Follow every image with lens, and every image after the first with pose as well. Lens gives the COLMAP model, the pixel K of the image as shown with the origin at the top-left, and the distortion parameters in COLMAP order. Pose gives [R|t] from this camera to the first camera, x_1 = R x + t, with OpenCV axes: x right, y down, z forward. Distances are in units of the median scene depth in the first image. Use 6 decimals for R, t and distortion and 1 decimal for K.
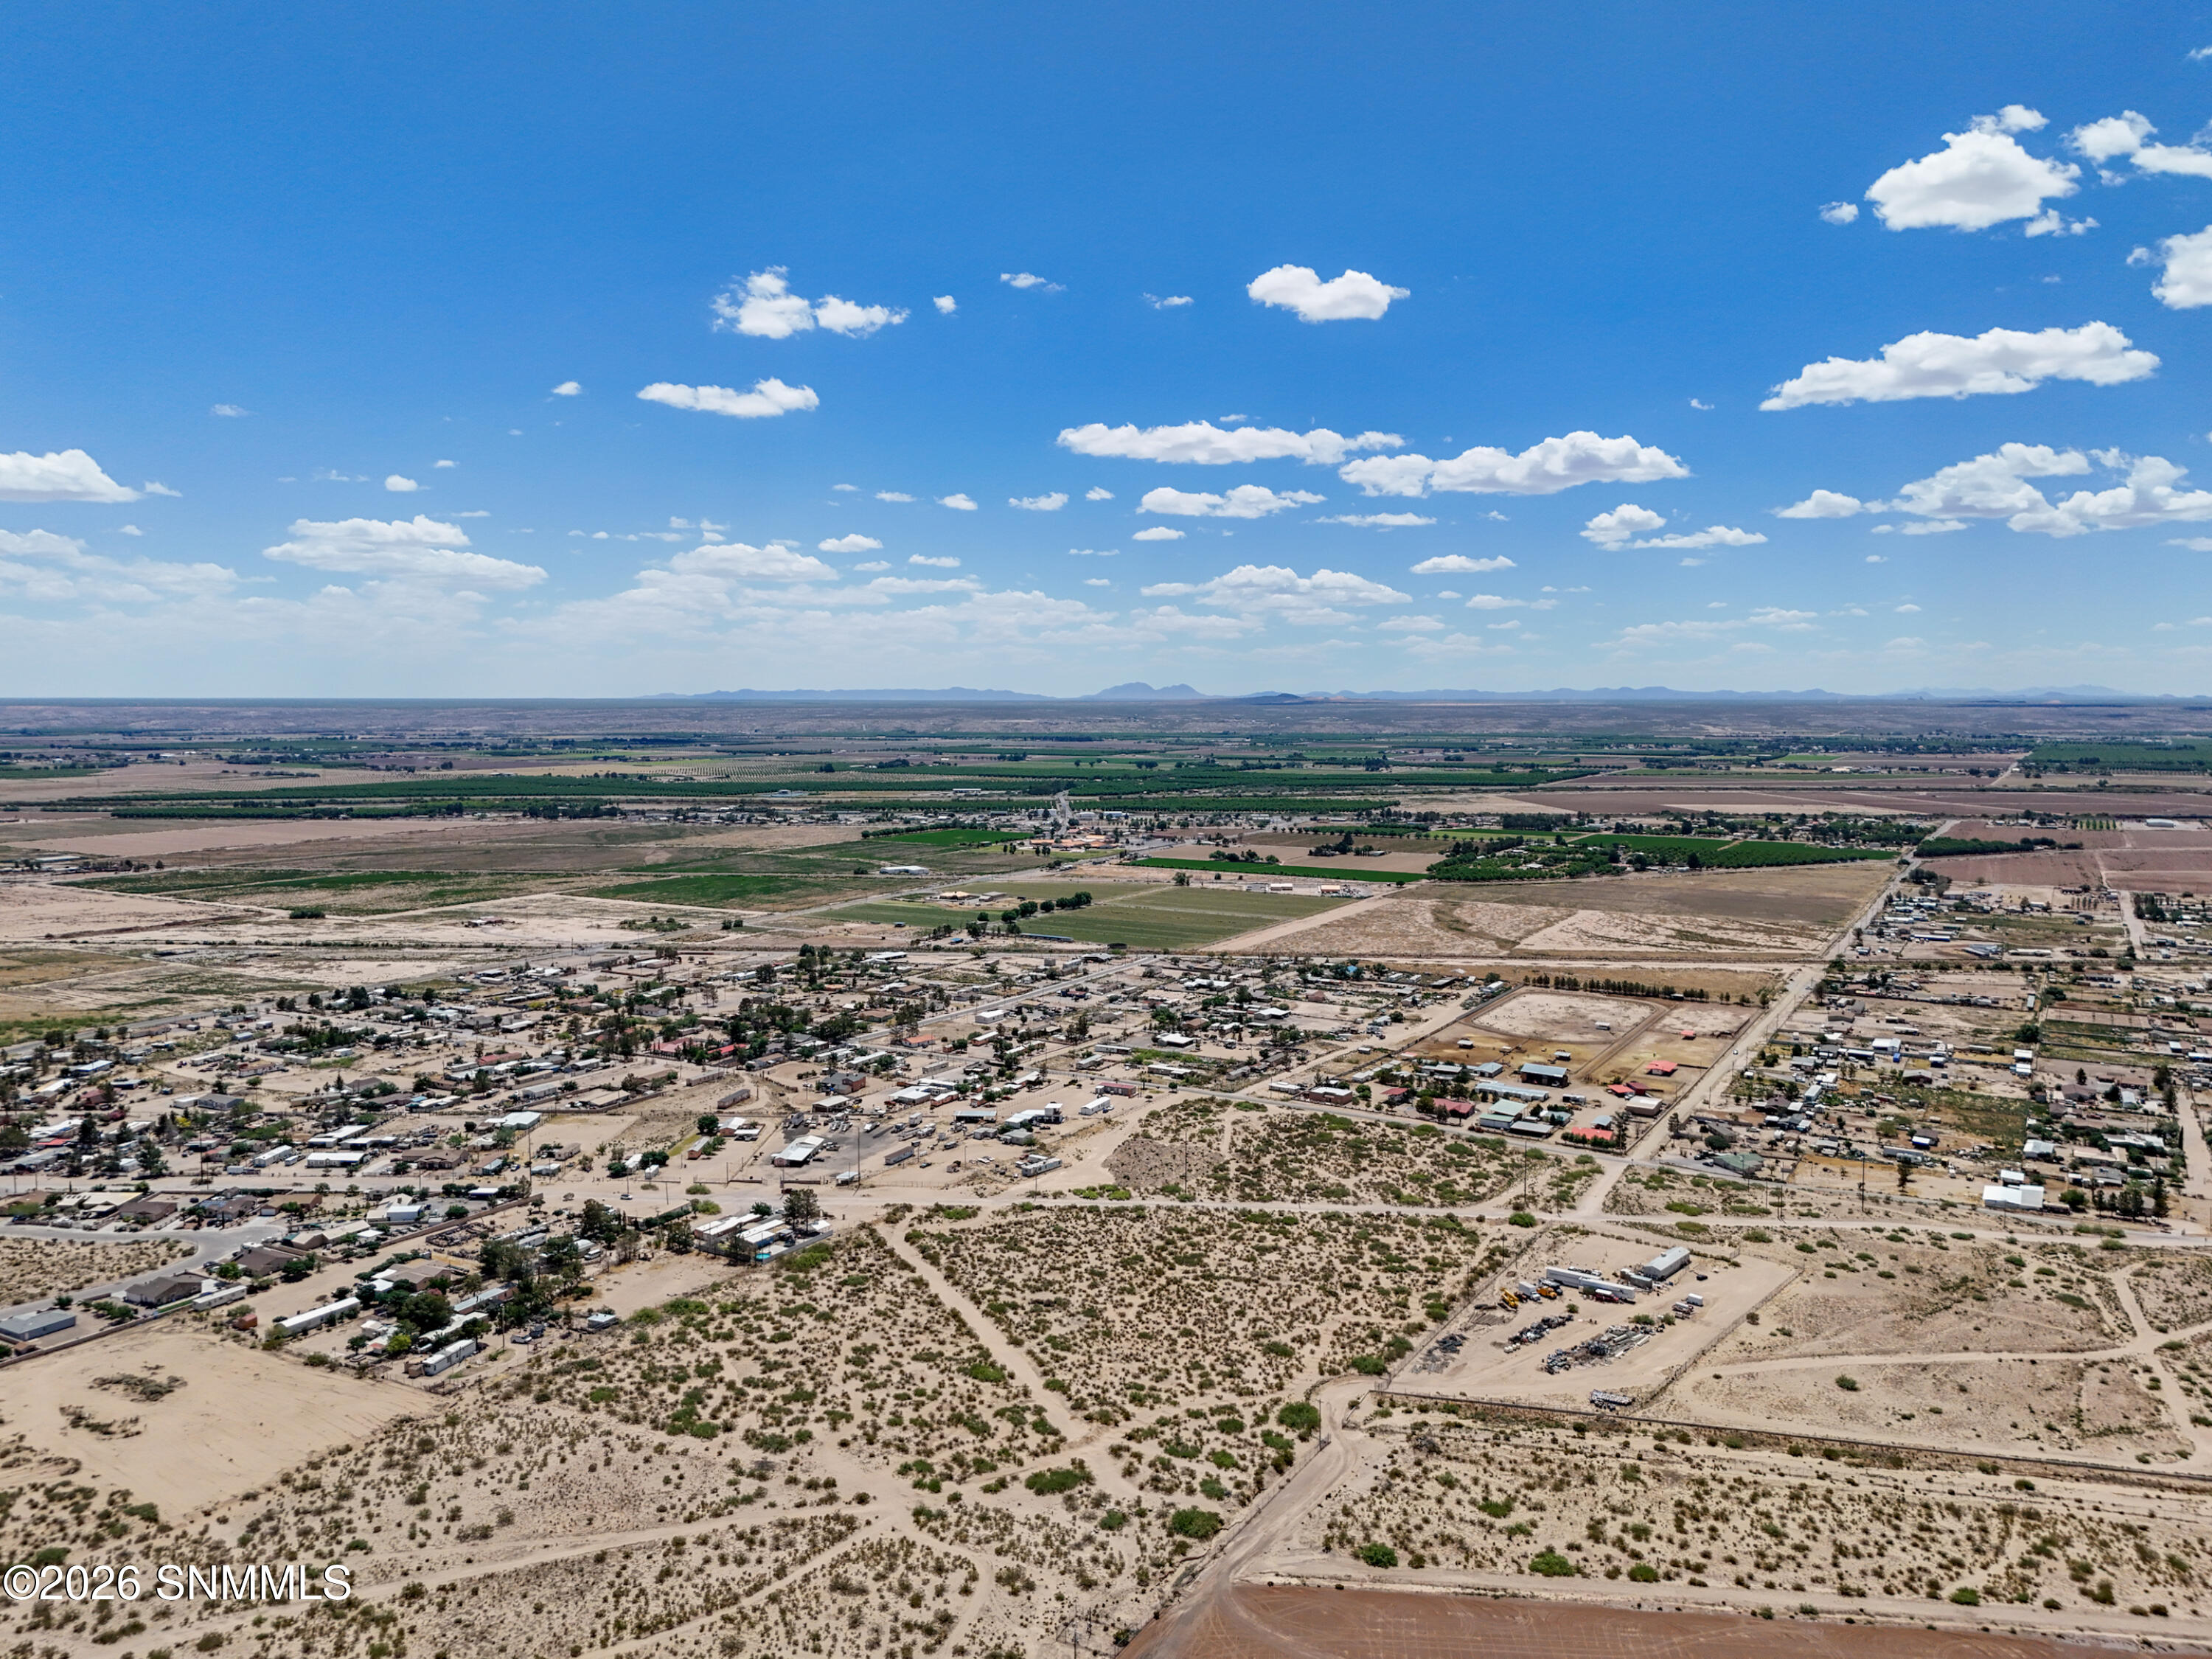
lens RADIAL K [[1635.3, 0, 1100.2], [0, 1635.3, 823.0], [0, 0, 1]] dist [0.080109, -0.069753]
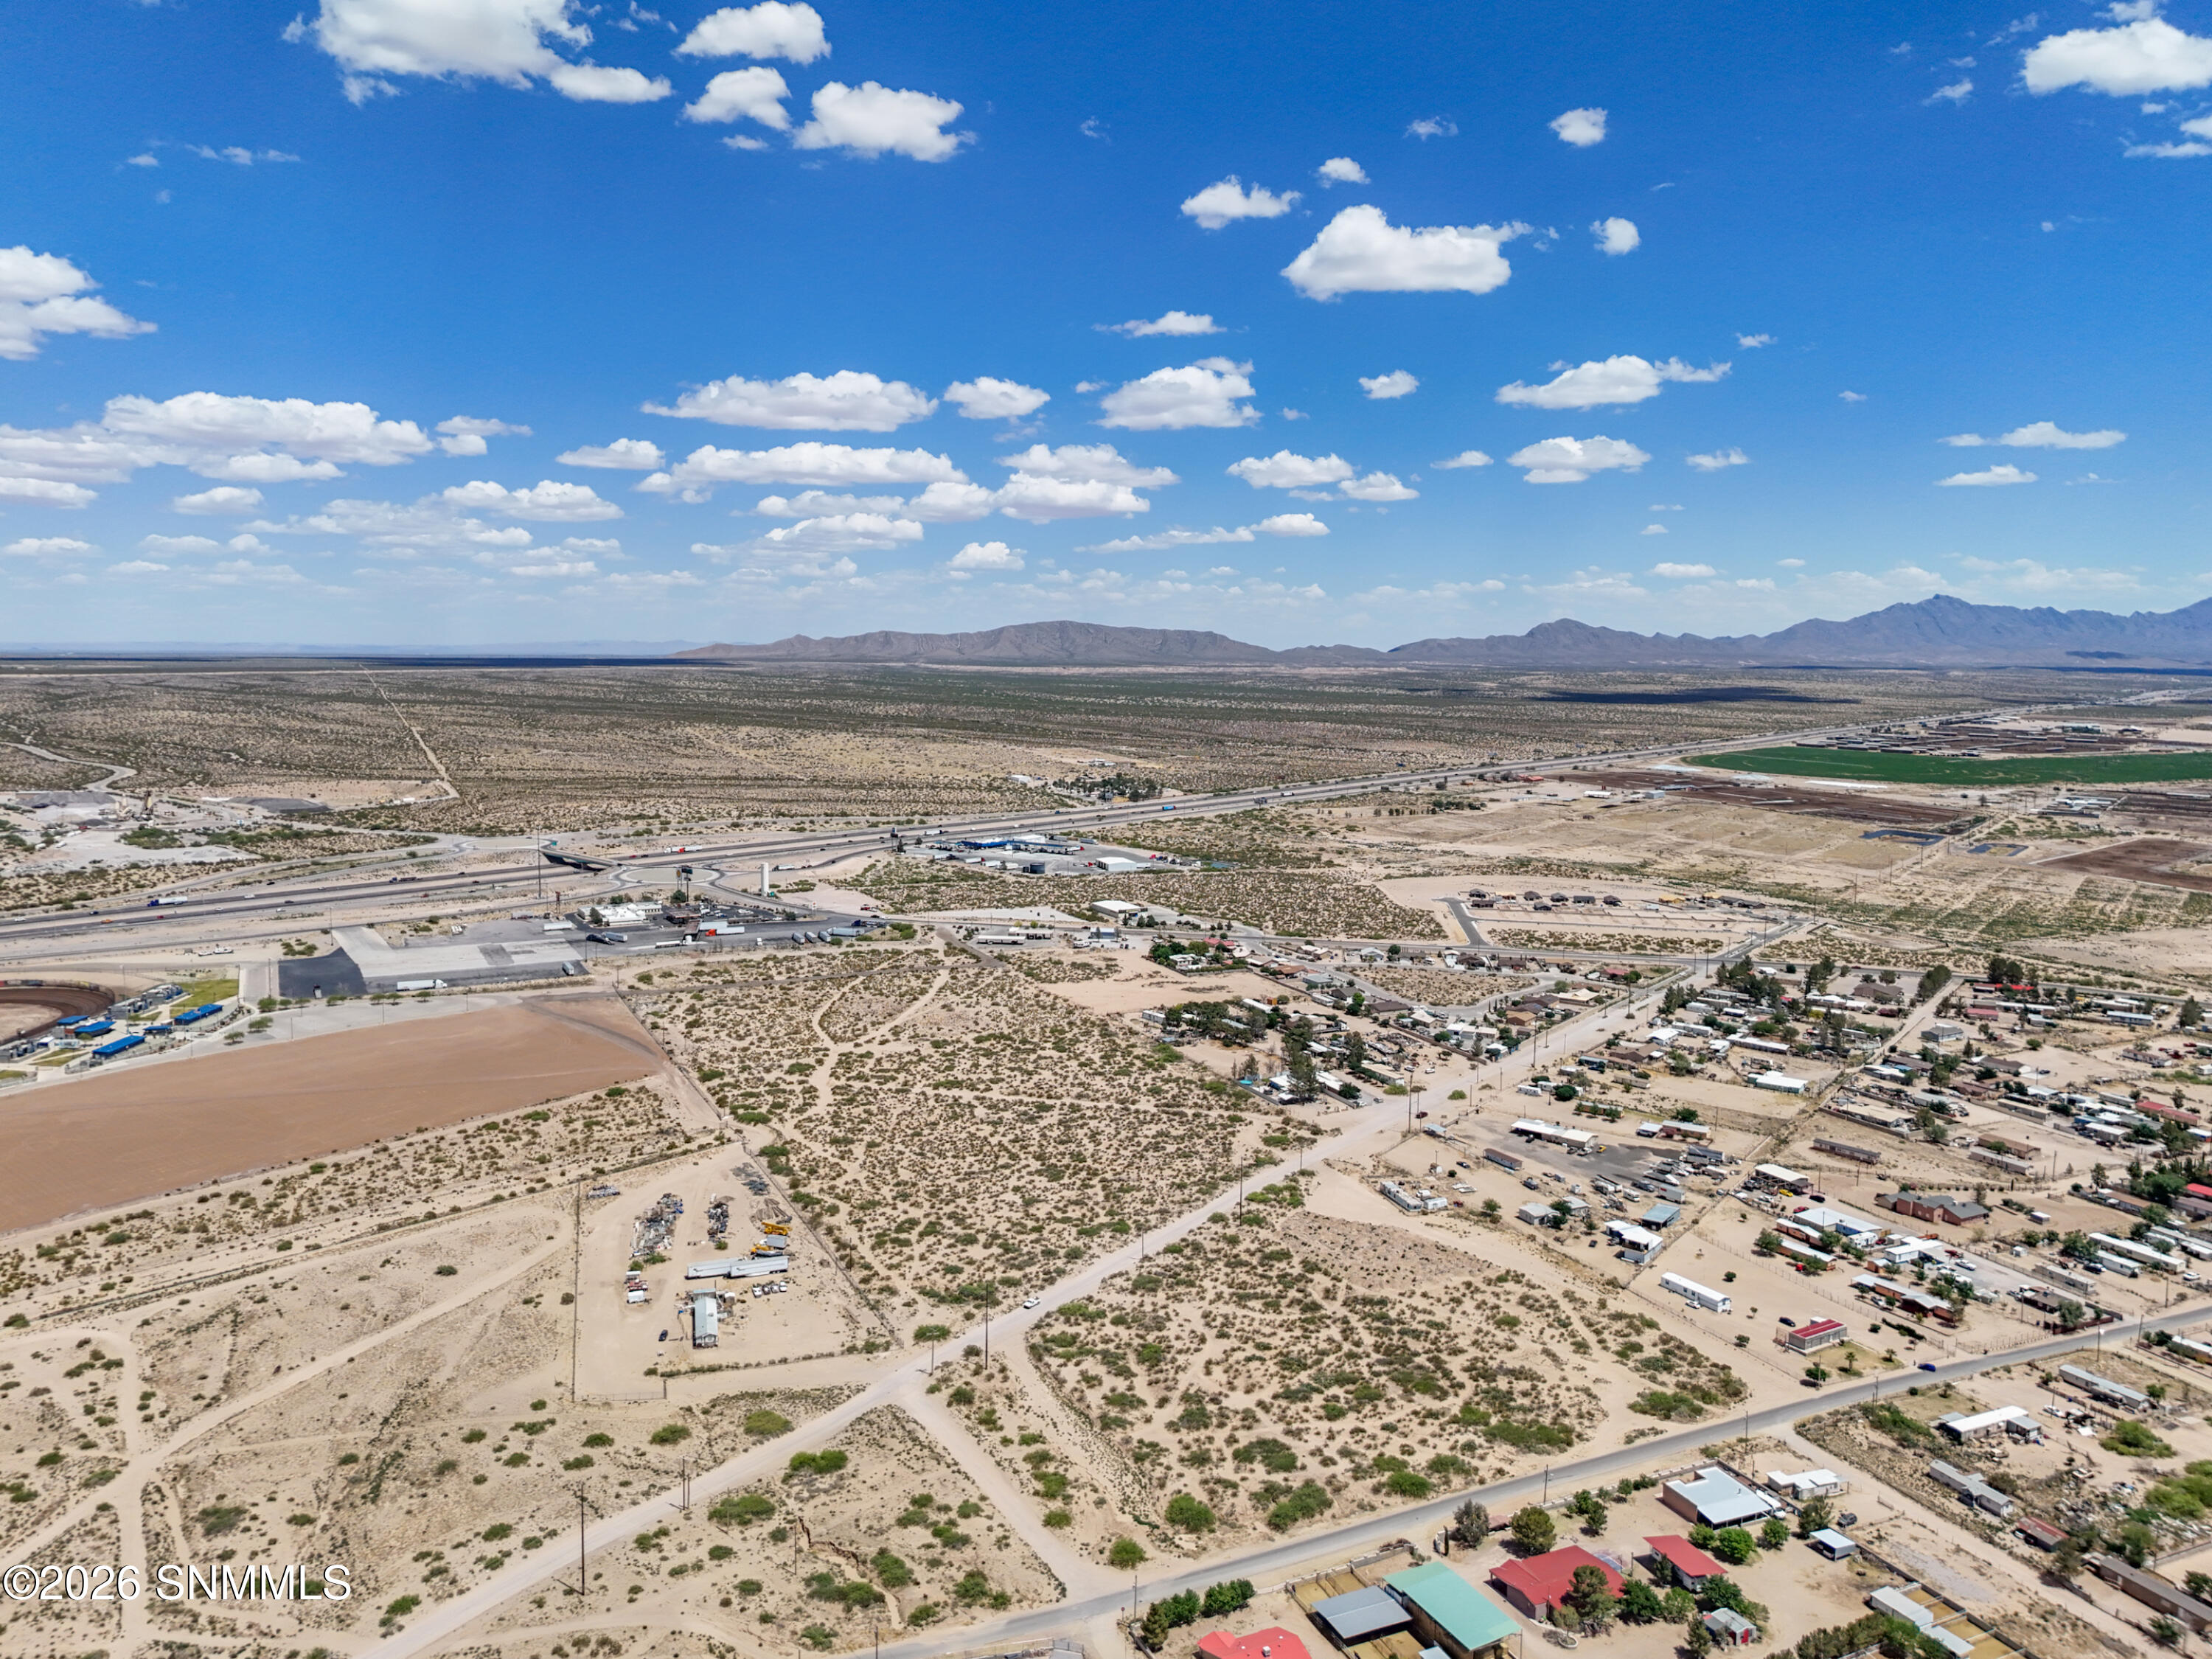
lens RADIAL K [[1614.6, 0, 1106.0], [0, 1614.6, 829.5], [0, 0, 1]] dist [0.076592, -0.071508]
pose [[-0.560796, 0.087088, -0.823361, 0.692891], [-0.074823, 0.985053, 0.155153, -0.093996], [0.824566, 0.148616, -0.545898, 1.237399]]
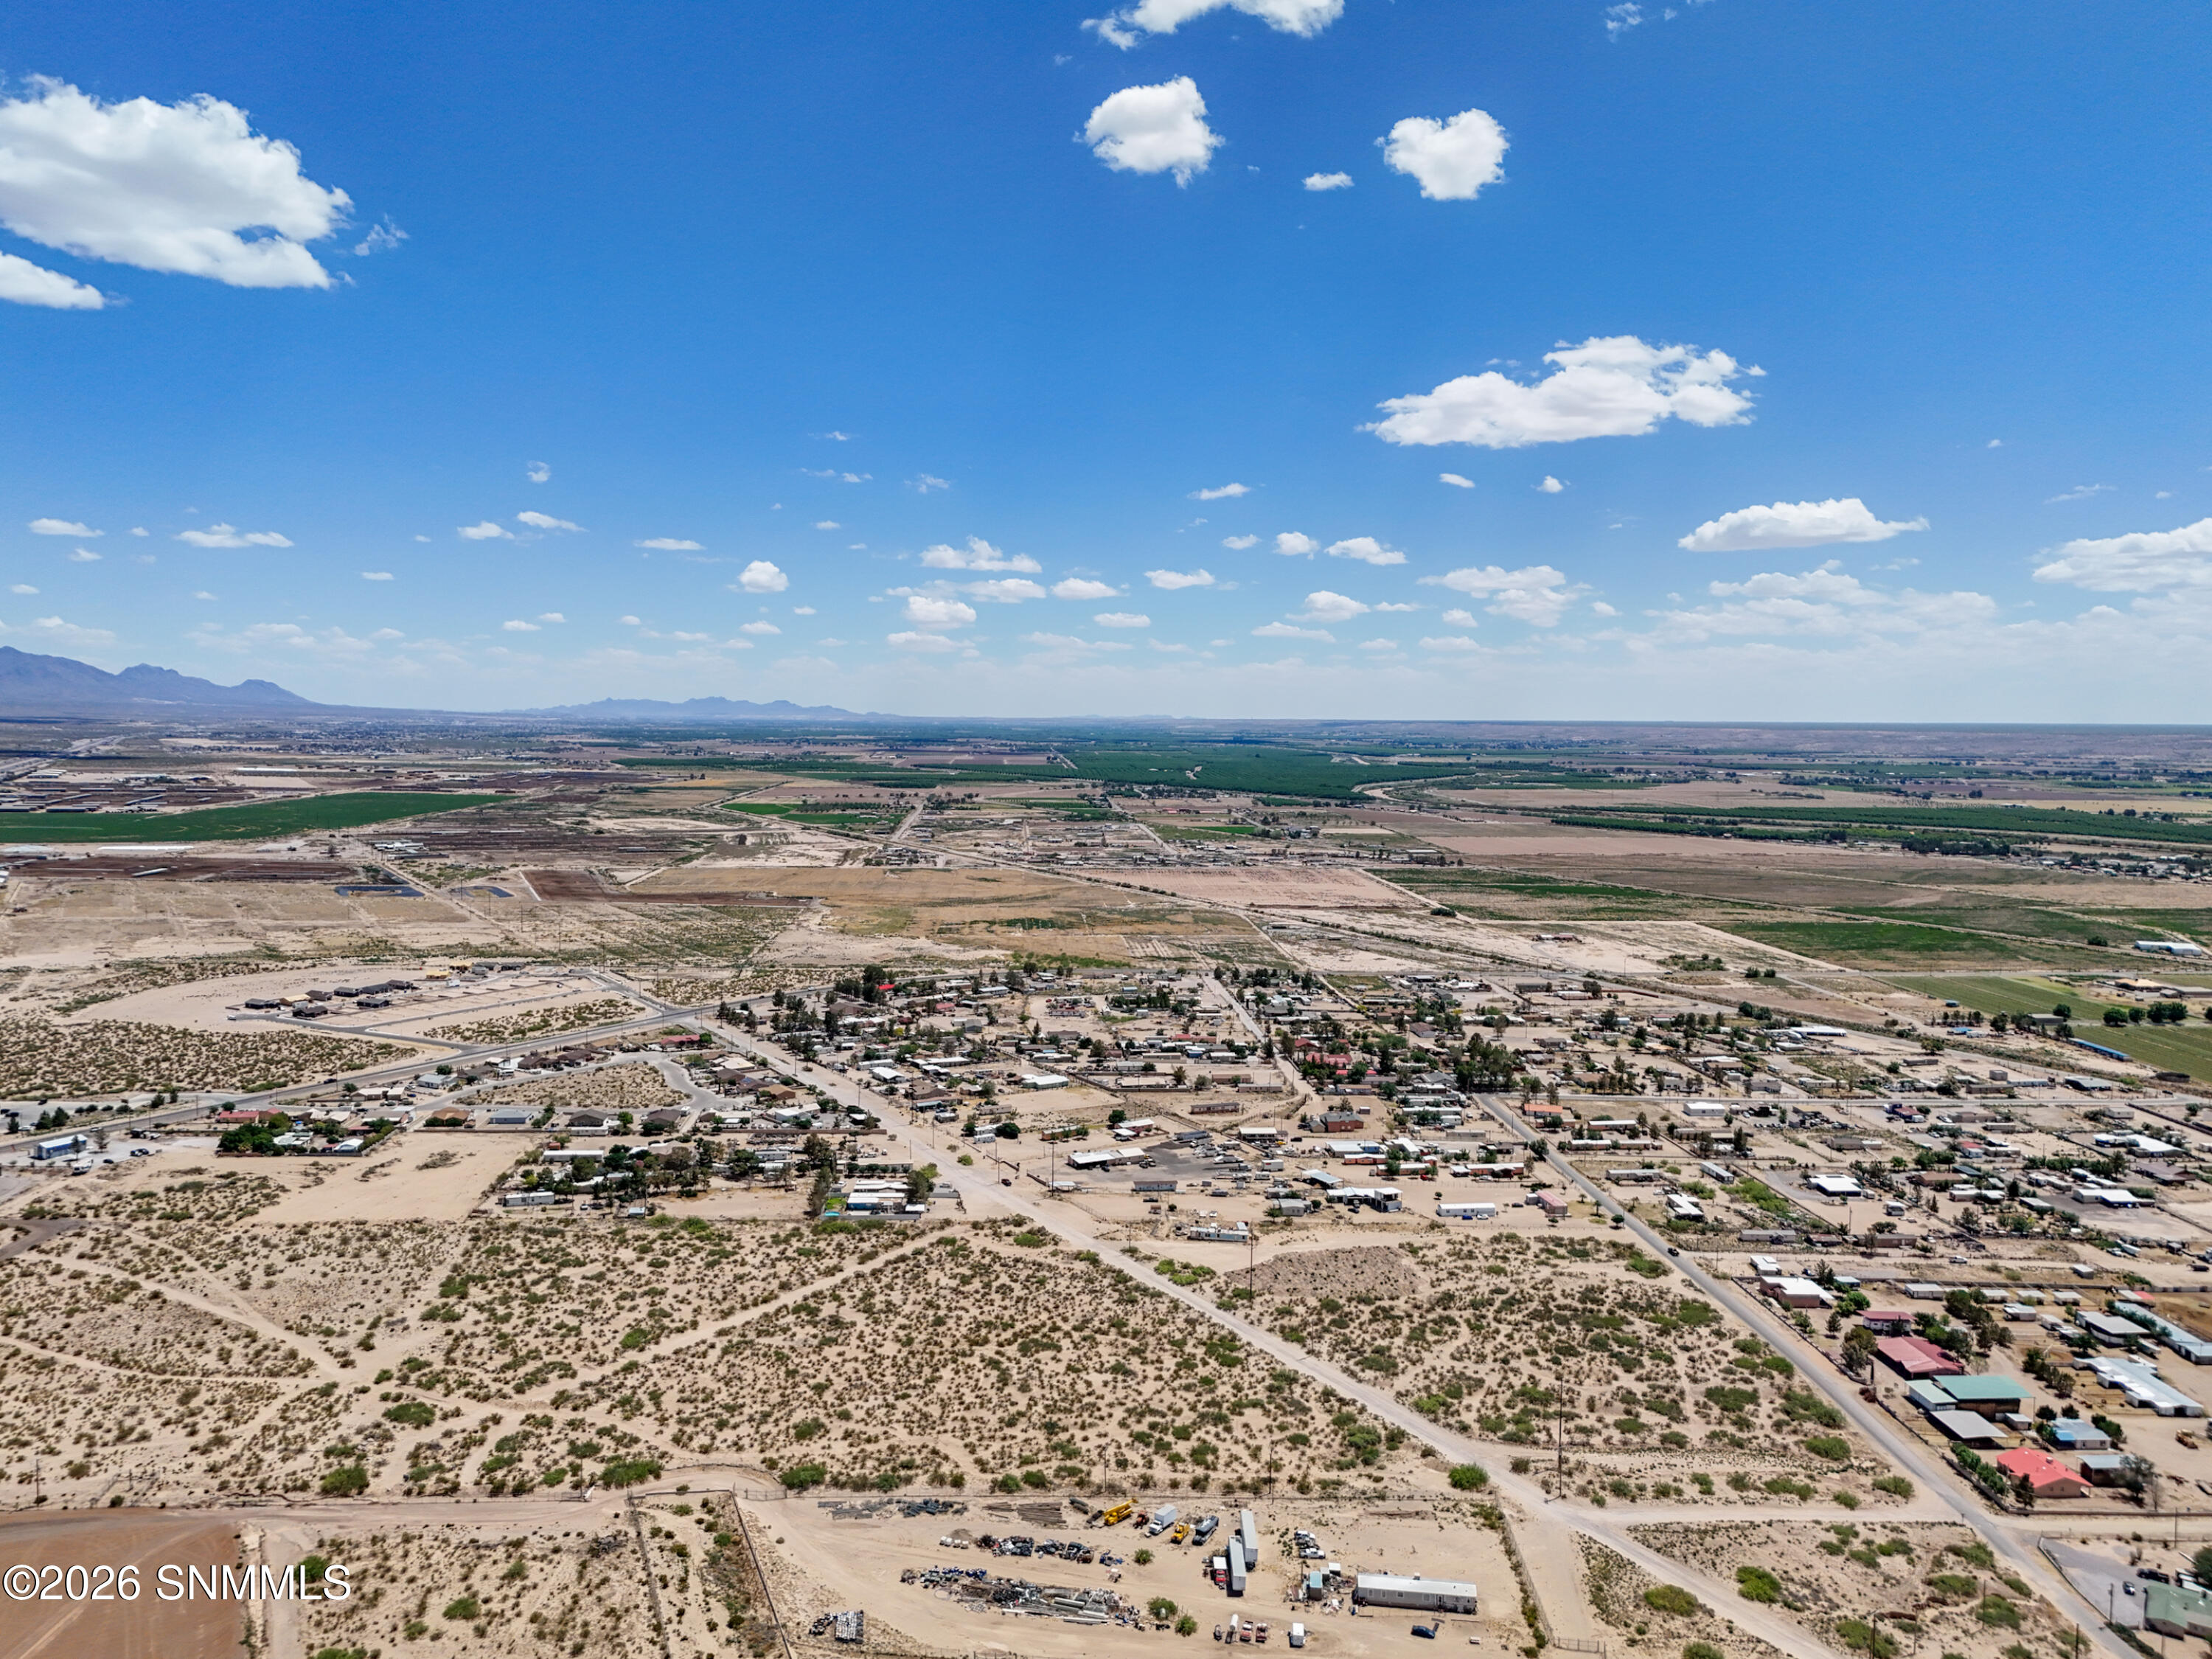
lens RADIAL K [[1622.2, 0, 1100.8], [0, 1622.2, 841.7], [0, 0, 1]] dist [0.072867, -0.058266]
pose [[0.555400, 0.070975, -0.828549, 0.613778], [-0.073991, 0.996617, 0.035774, -0.029246], [0.828285, 0.041436, 0.558772, 0.417733]]
